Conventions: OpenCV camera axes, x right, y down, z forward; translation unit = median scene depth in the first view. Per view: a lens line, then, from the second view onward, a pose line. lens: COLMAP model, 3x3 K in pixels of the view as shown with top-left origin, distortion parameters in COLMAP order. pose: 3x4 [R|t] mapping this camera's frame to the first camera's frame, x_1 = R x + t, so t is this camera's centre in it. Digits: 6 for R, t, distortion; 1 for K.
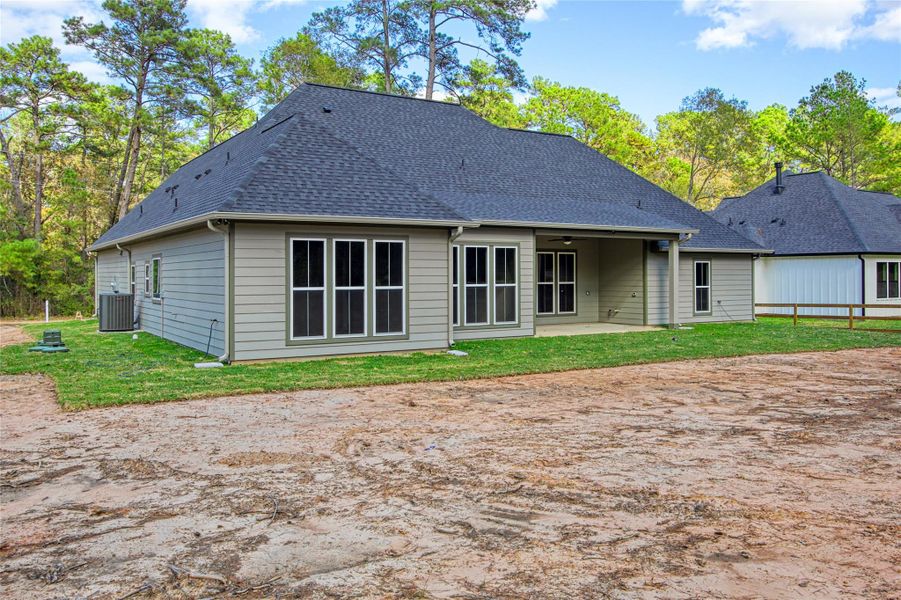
lens RADIAL K [[750.7, 0, 450.5], [0, 750.7, 300.0], [0, 0, 1]] dist [-0.006145, -0.001576]
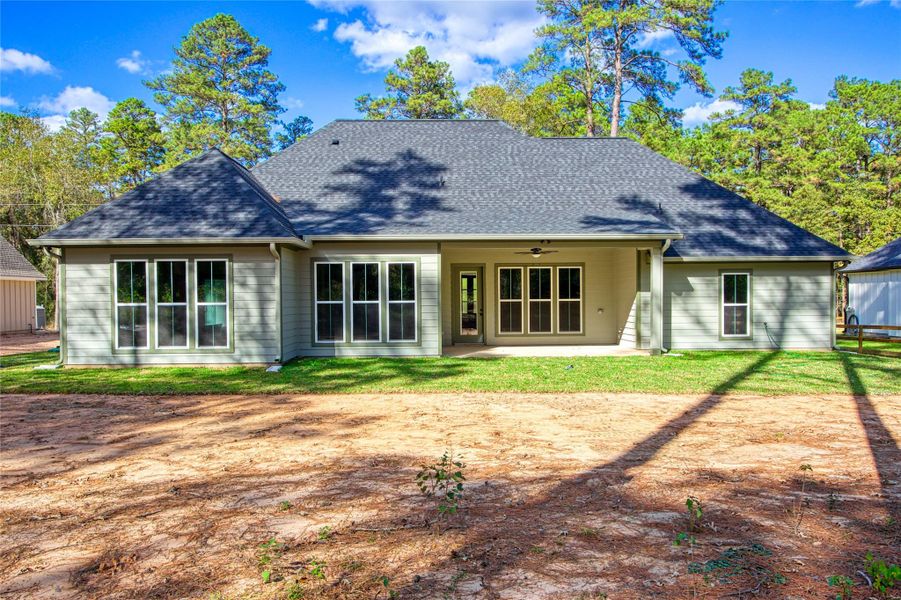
lens RADIAL K [[422.7, 0, 453.7], [0, 422.7, 305.0], [0, 0, 1]] dist [-0.010411, -0.000522]
pose [[0.830674, 0.017314, -0.556490, 0.409569], [-0.017312, 0.999836, 0.005267, -0.018501], [0.556490, 0.005259, 0.830837, 0.536313]]
